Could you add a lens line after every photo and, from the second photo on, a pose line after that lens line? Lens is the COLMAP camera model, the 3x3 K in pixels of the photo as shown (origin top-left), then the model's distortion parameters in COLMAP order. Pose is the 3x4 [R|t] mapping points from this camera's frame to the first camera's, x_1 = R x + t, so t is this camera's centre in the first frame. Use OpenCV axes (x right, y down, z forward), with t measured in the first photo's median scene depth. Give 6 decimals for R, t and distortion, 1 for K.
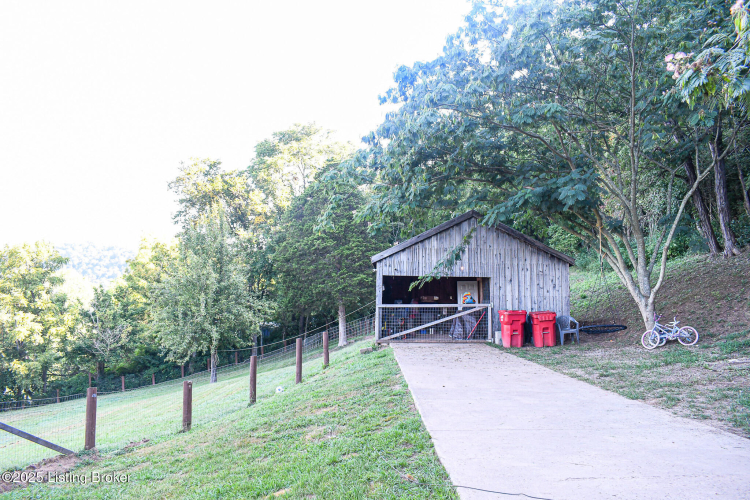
lens RADIAL K [[578.2, 0, 373.2], [0, 578.2, 250.2], [0, 0, 1]] dist [-0.097551, 0.009262]
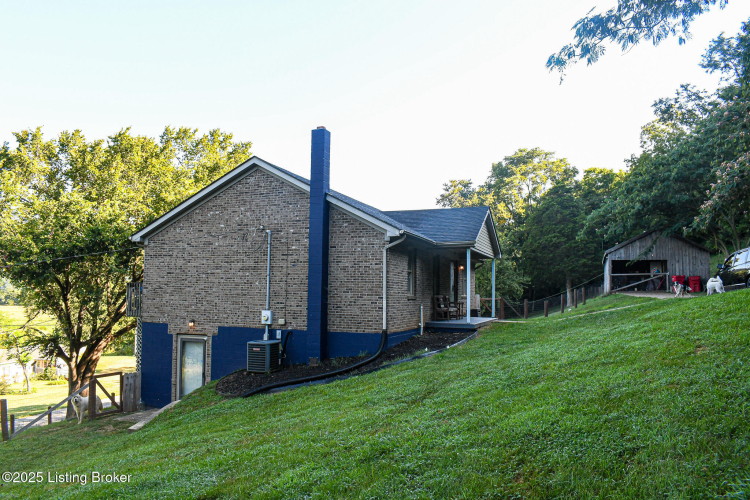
lens RADIAL K [[578.2, 0, 373.6], [0, 578.2, 252.0], [0, 0, 1]] dist [-0.097551, 0.009262]
pose [[0.952367, -0.024531, -0.303965, -0.091356], [0.033369, 0.999157, 0.023913, -0.032028], [0.303122, -0.032917, 0.952383, -0.619028]]
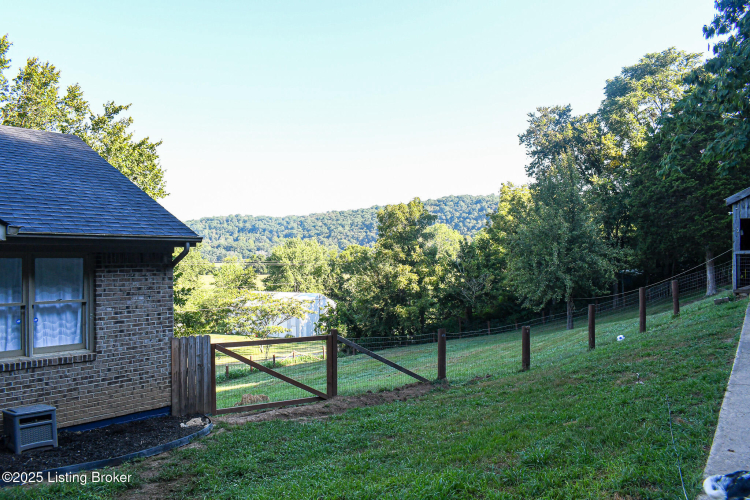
lens RADIAL K [[578.2, 0, 375.1], [0, 578.2, 252.9], [0, 0, 1]] dist [-0.097551, 0.009262]
pose [[0.816654, -0.020060, -0.576779, 0.025434], [0.075210, 0.994572, 0.071897, -0.004182], [0.572206, -0.102095, 0.813730, -0.018114]]
